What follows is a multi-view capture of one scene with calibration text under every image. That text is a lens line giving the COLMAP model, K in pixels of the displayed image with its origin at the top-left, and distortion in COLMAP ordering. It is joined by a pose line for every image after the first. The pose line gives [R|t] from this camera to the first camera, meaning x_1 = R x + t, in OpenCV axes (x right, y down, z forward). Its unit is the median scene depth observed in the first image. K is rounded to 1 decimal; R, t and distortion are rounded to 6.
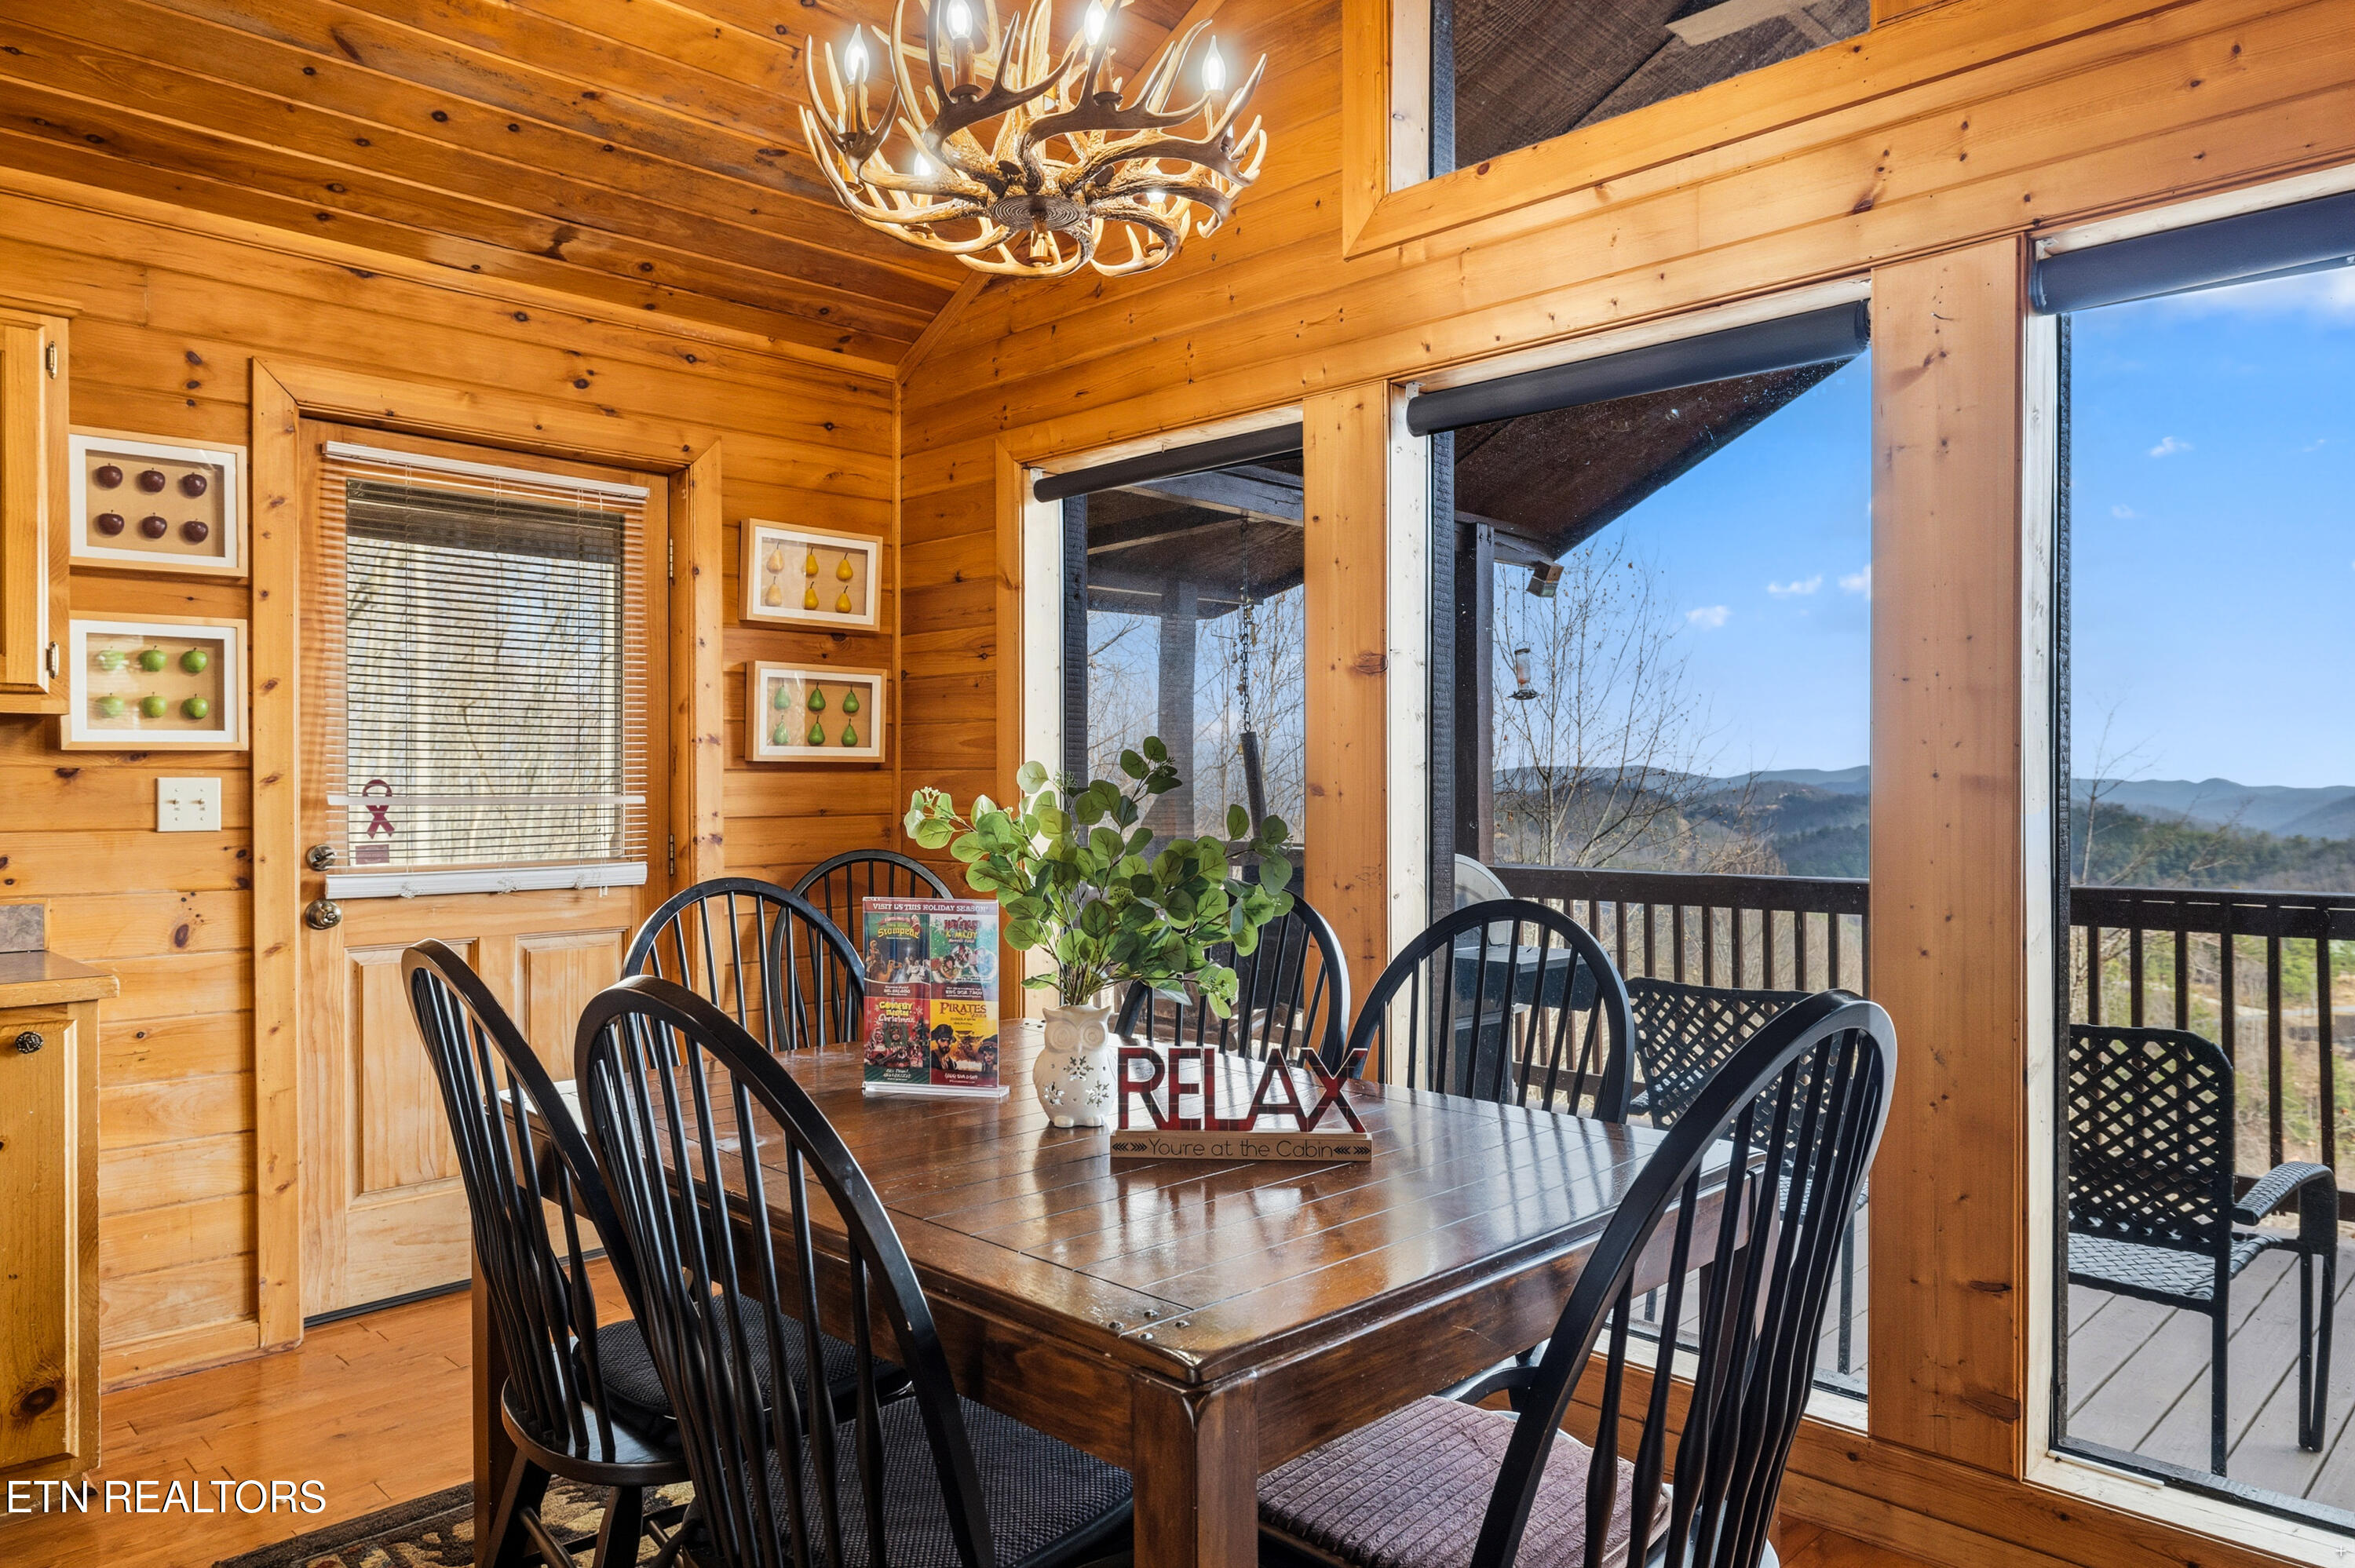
lens RADIAL K [[1561.7, 0, 1155.3], [0, 1561.7, 788.2], [0, 0, 1]] dist [0.002464, -0.002226]
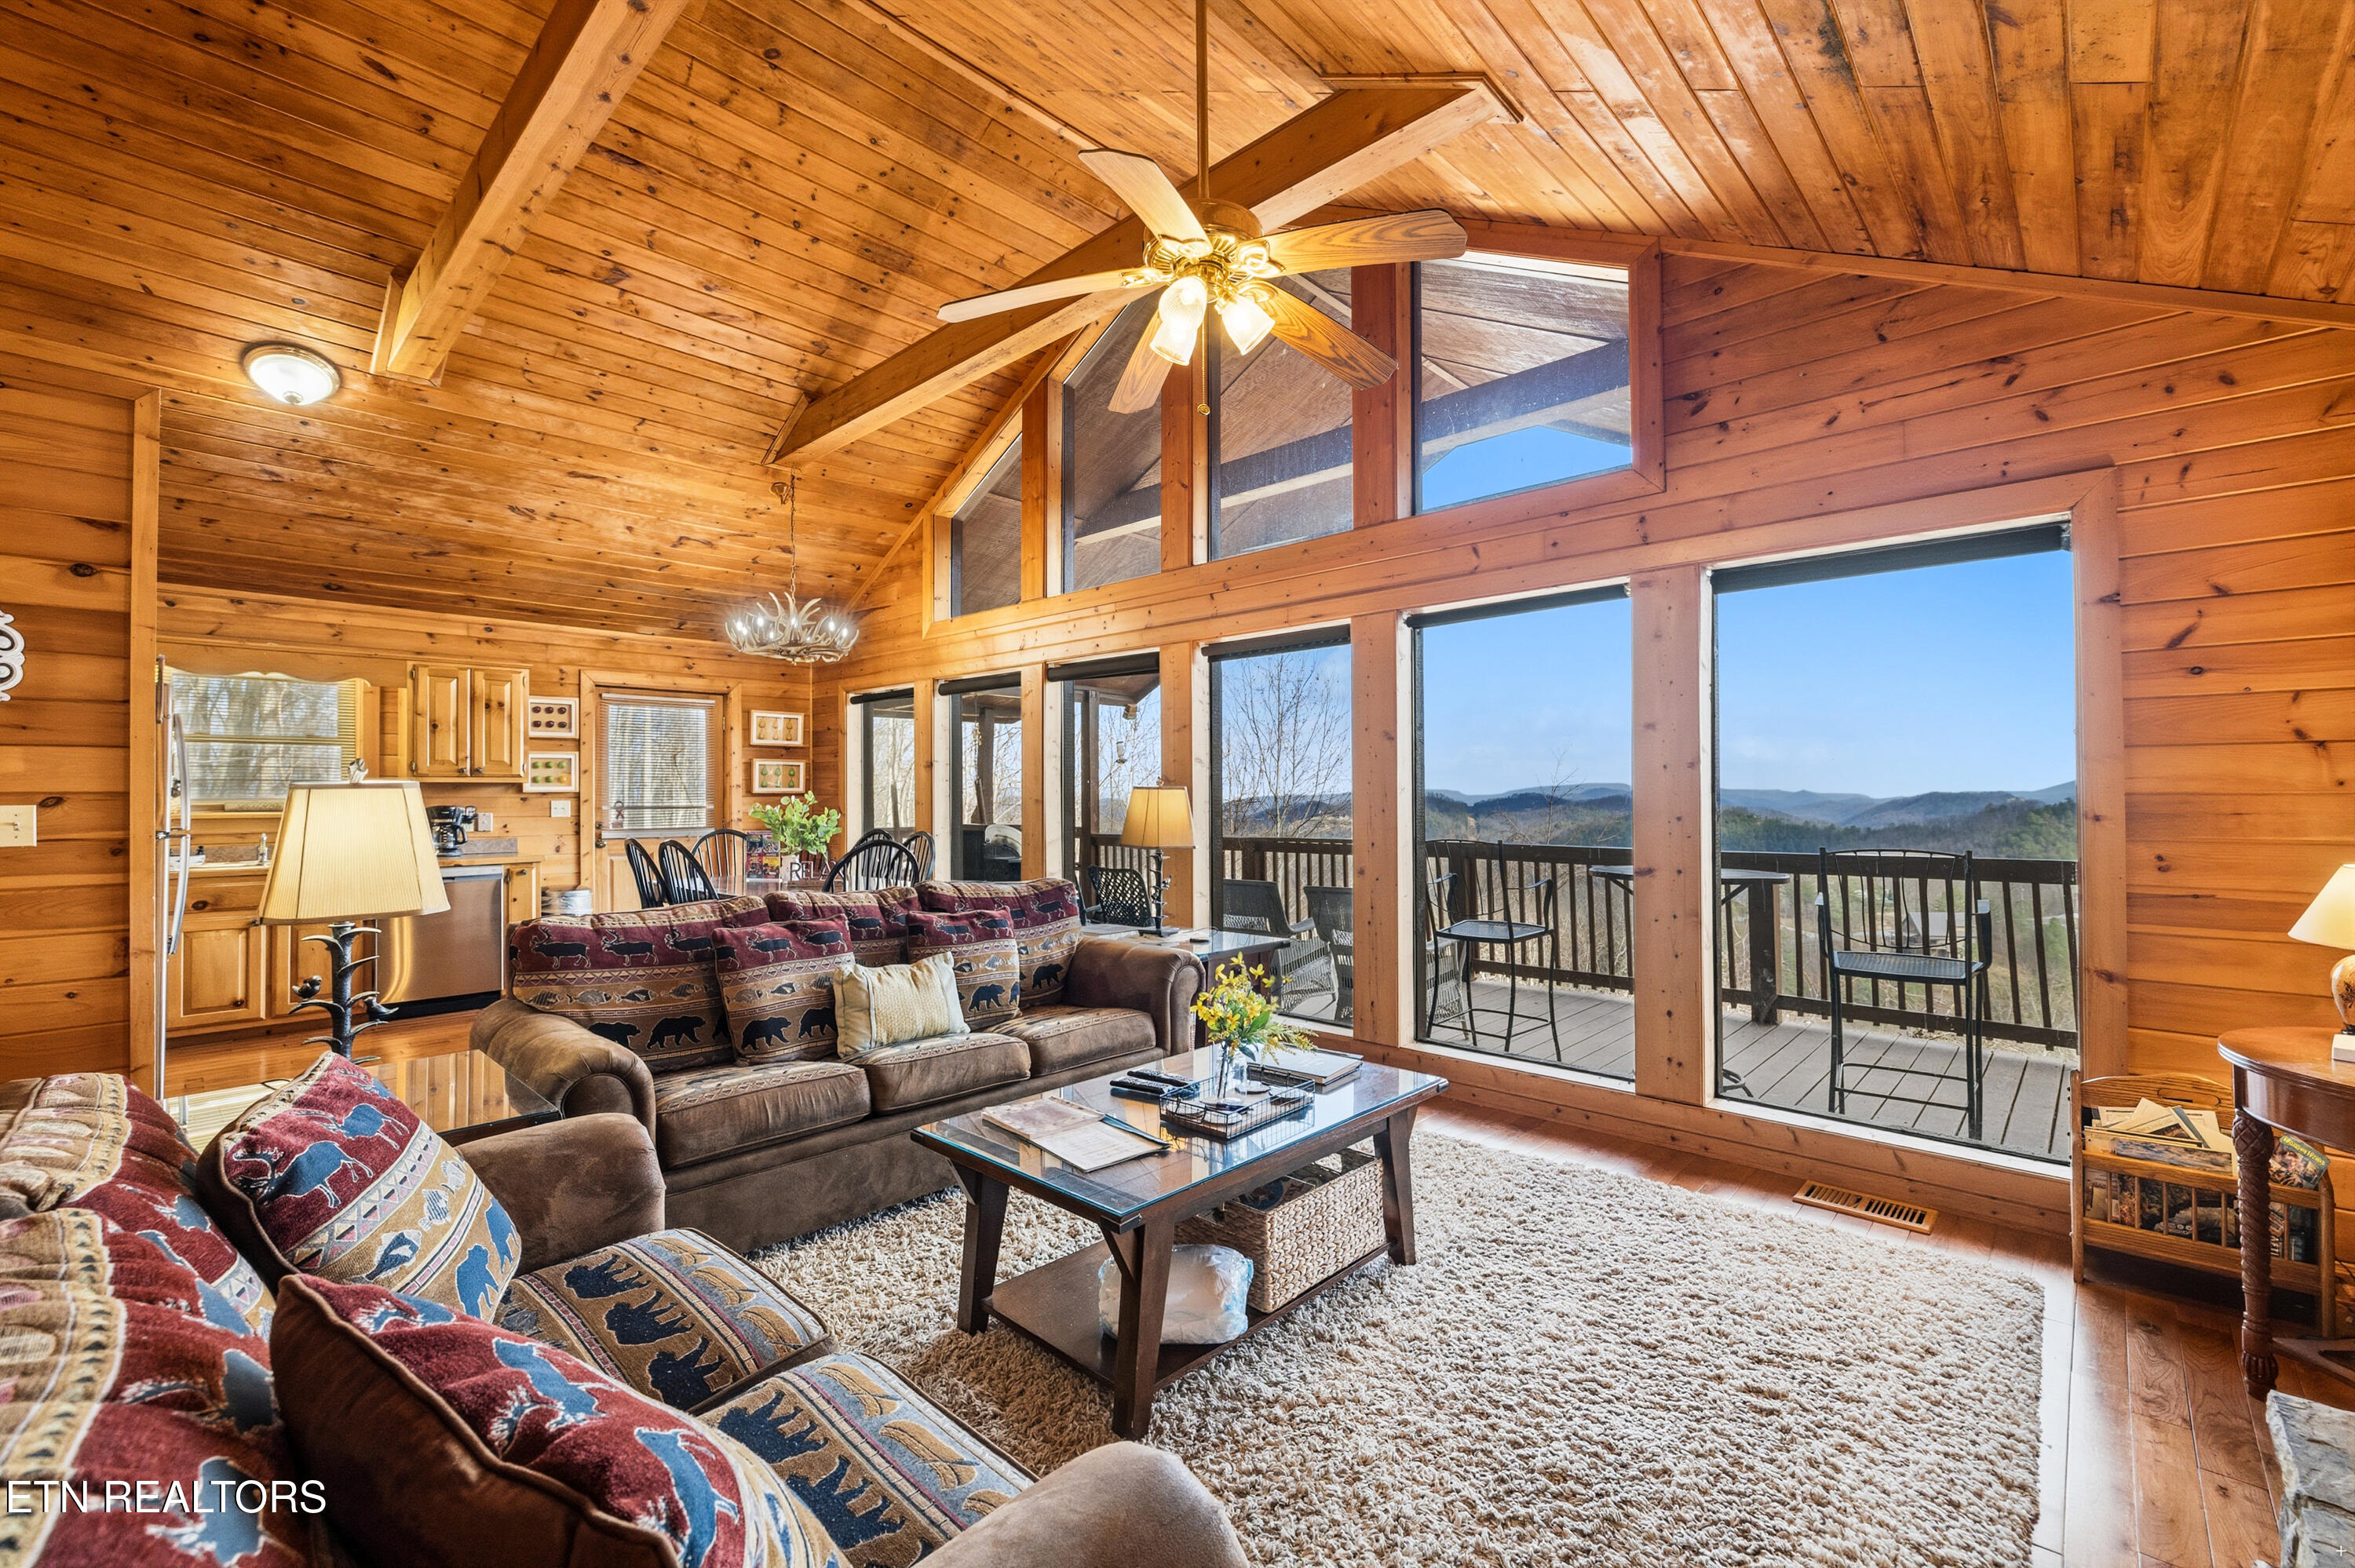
lens RADIAL K [[994.7, 0, 1172.3], [0, 994.7, 784.0], [0, 0, 1]] dist [0.007892, -0.002484]
pose [[0.999085, -0.001810, 0.042727, 0.534125], [0.002462, 0.999881, -0.015199, -0.005660], [-0.042694, 0.015290, 0.998971, -1.064203]]
